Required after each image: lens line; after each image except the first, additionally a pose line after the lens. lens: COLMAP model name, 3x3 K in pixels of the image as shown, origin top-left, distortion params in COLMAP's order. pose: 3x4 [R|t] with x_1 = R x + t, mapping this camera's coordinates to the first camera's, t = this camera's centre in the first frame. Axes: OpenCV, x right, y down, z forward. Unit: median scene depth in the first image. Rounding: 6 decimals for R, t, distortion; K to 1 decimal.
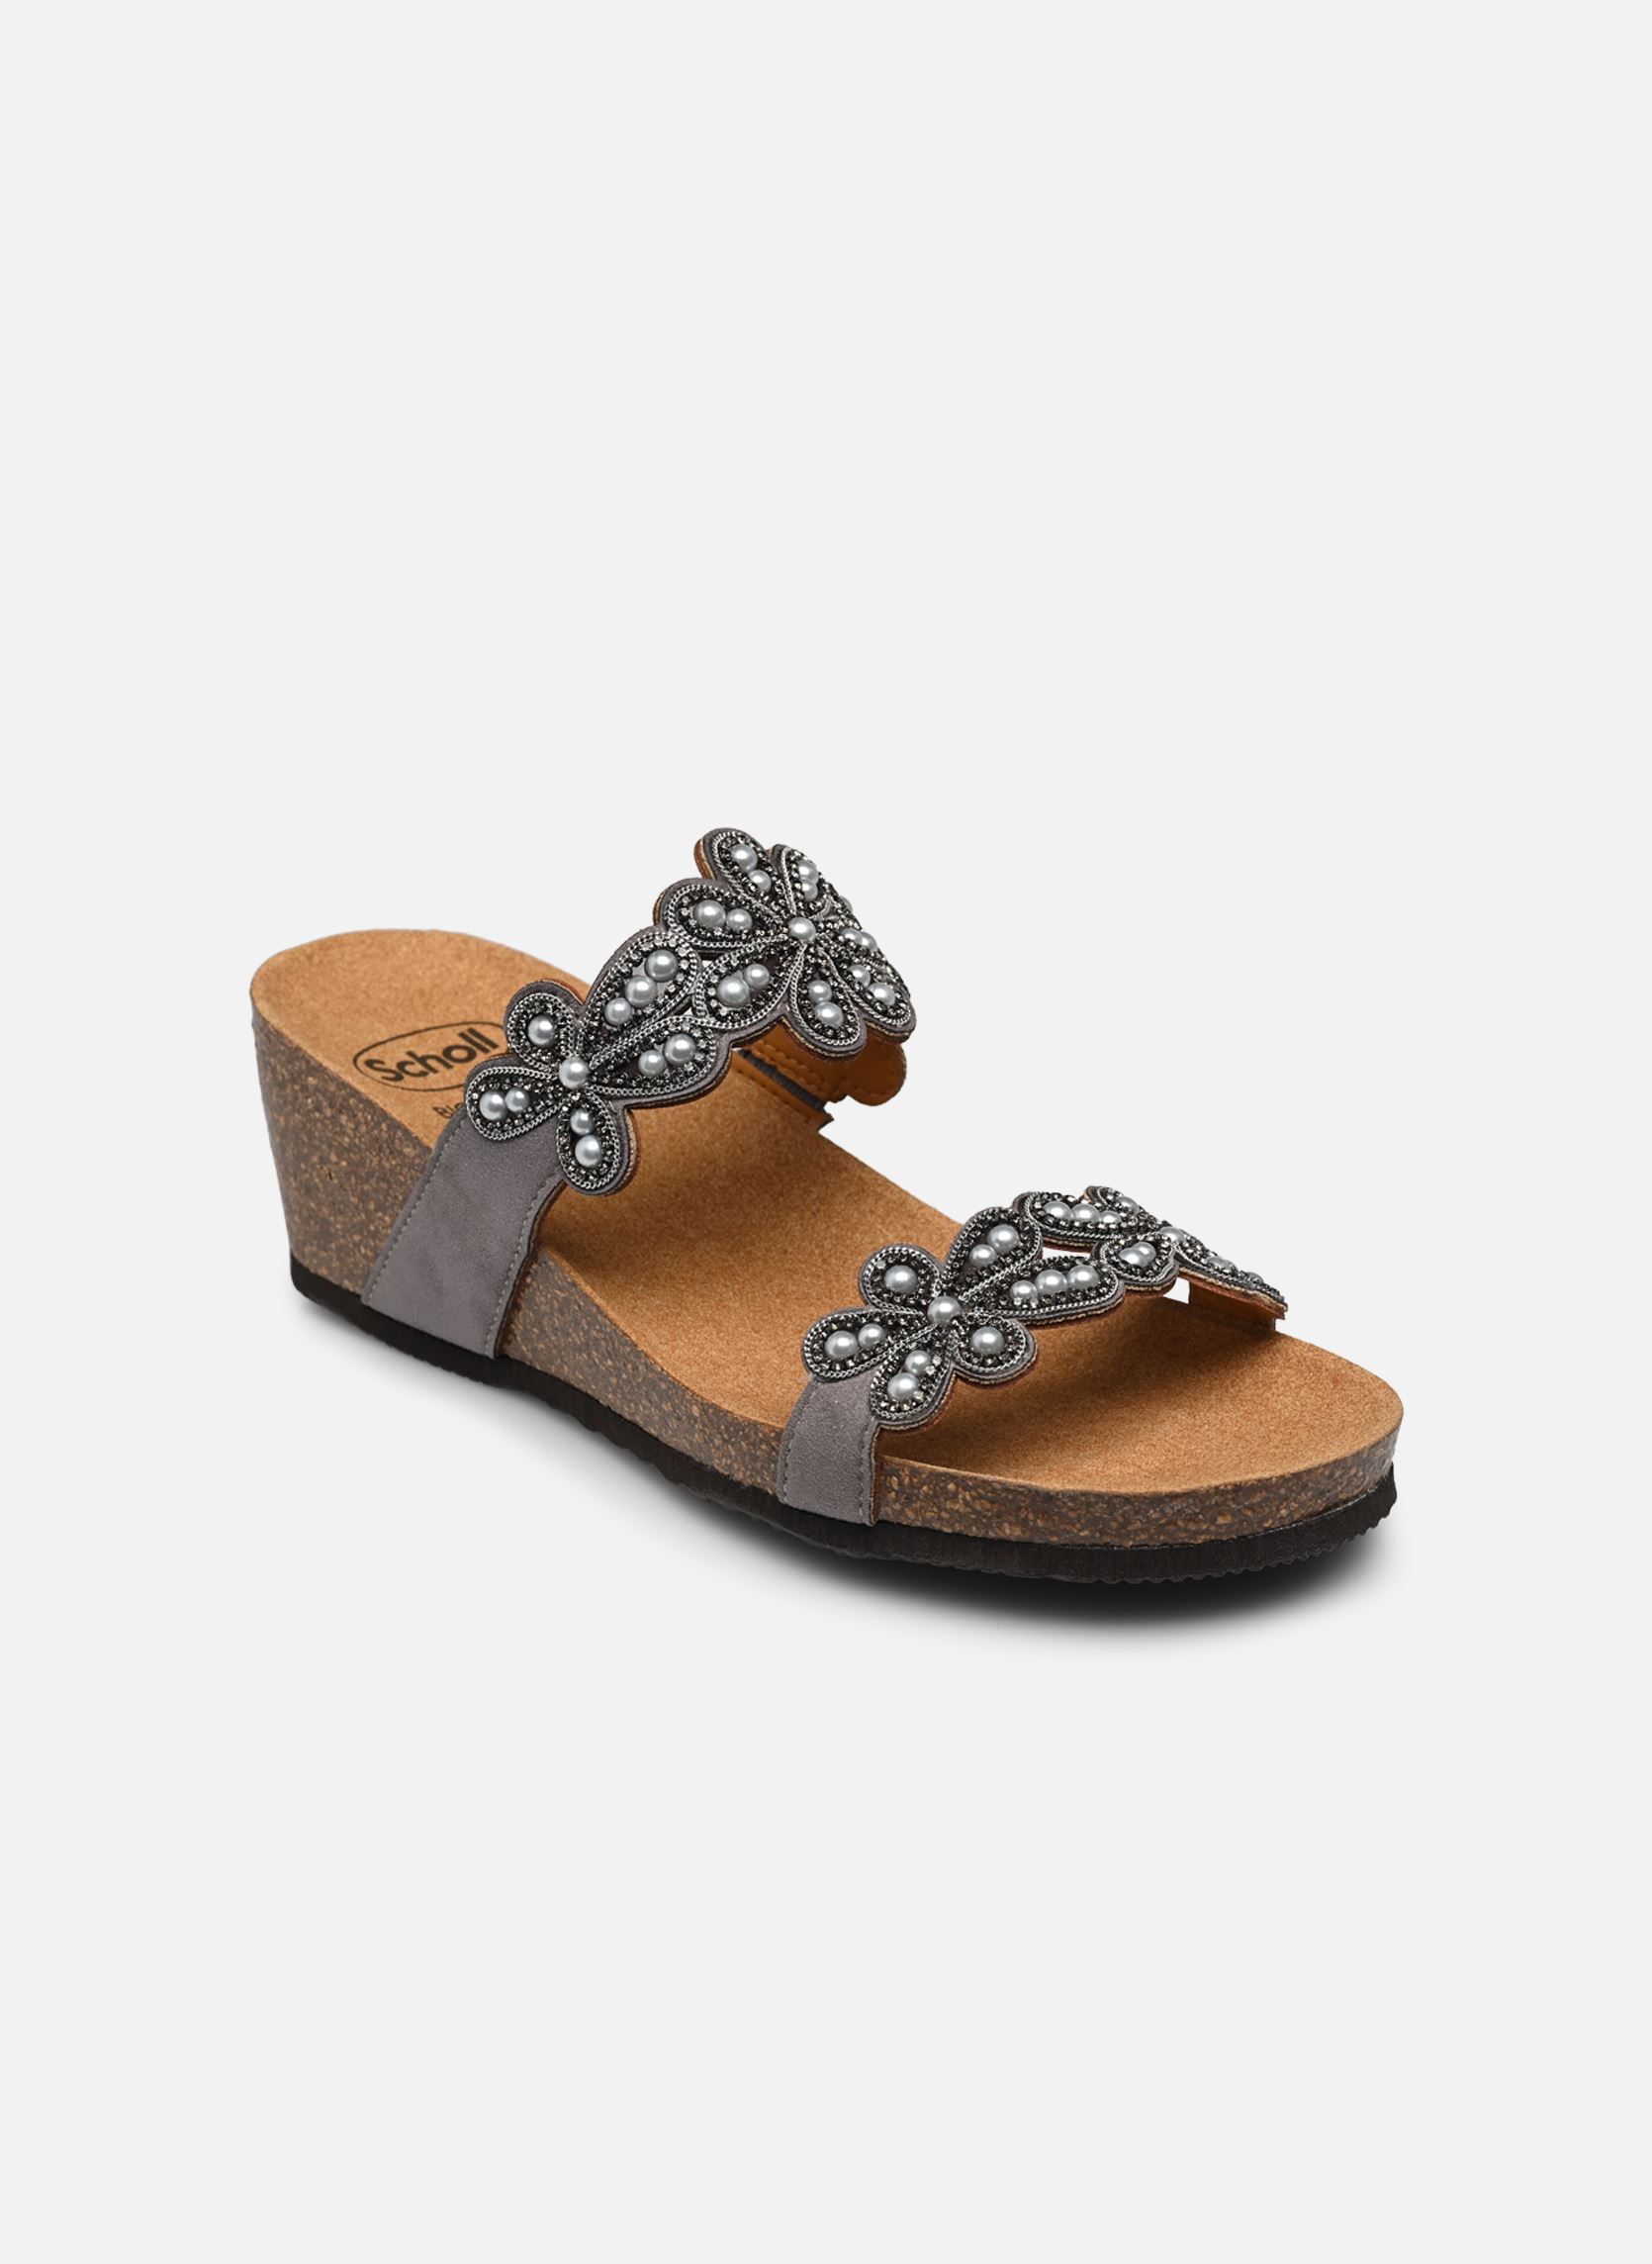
lens RADIAL K [[7278.4, 0, 828.2], [0, 7278.4, 1138.2], [0, 0, 1]] dist [0.278107, 0.000000]
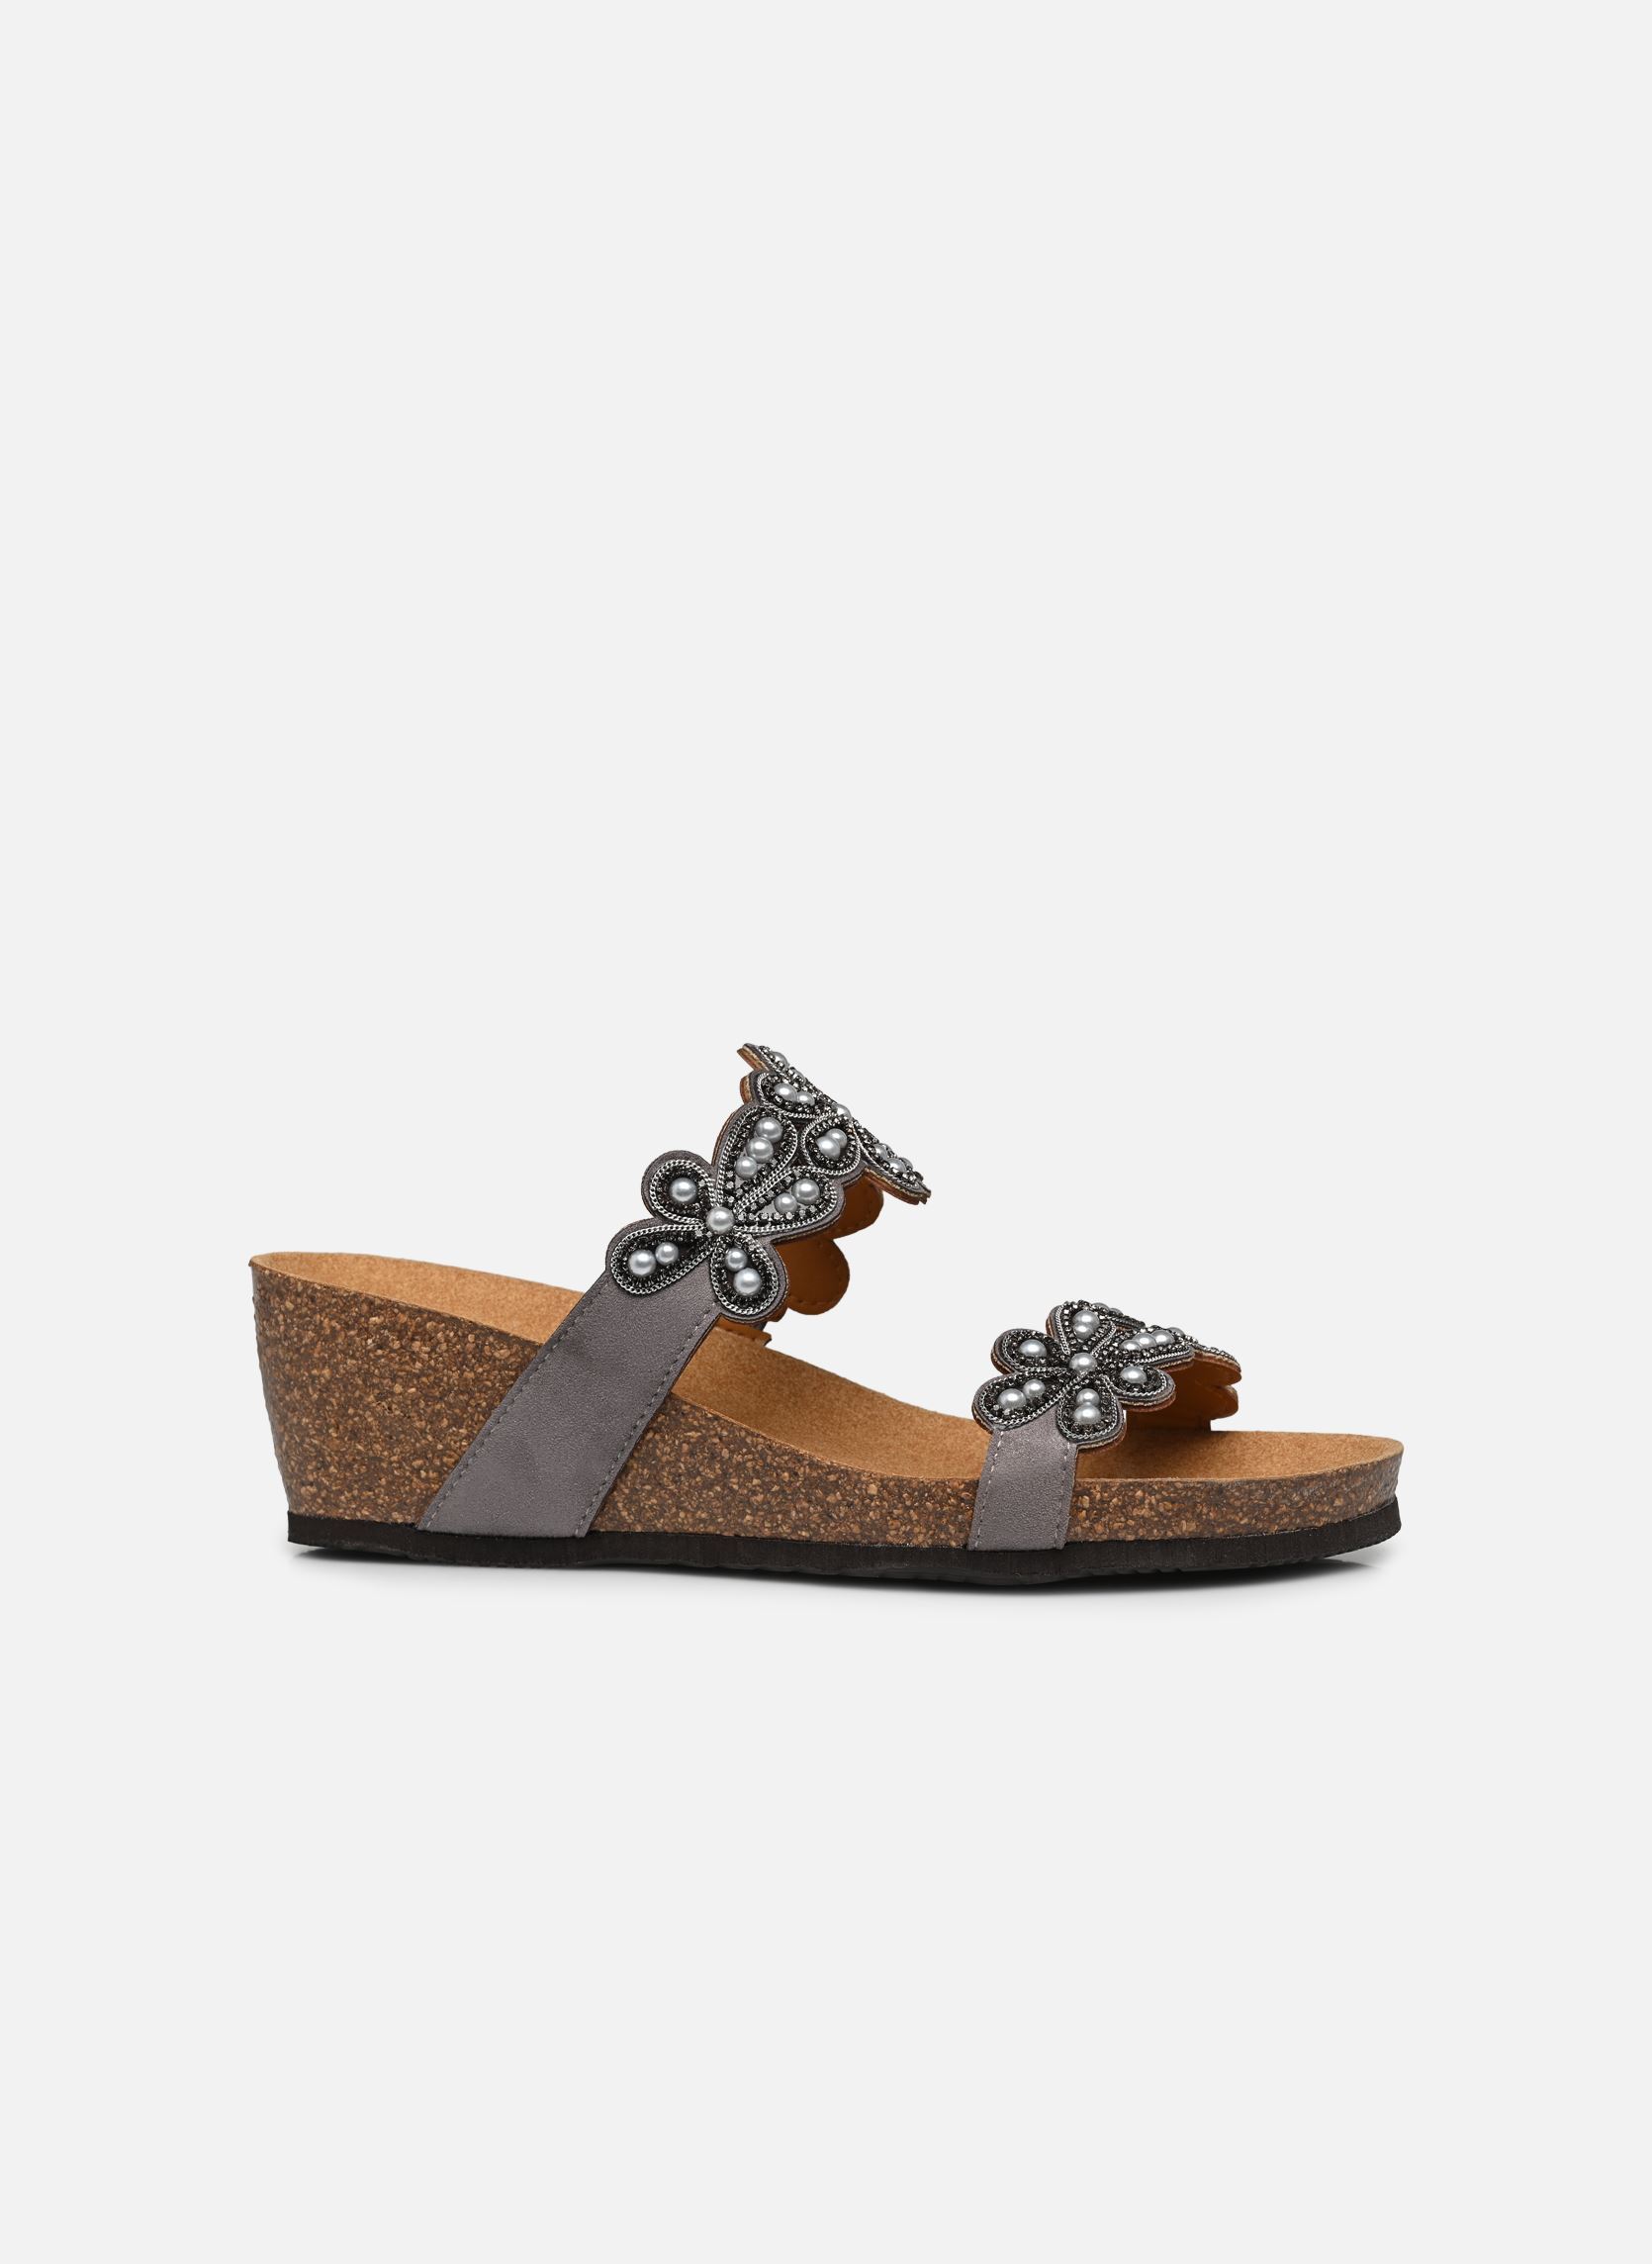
lens RADIAL K [[7278.4, 0, 822.8], [0, 7278.4, 1128.3], [0, 0, 1]] dist [0.278107, 0.000000]
pose [[0.784623, 0.016350, 0.619757, -0.747349], [0.219263, 0.927728, -0.302066, 0.334165], [-0.579905, 0.372898, 0.724332, 0.145569]]
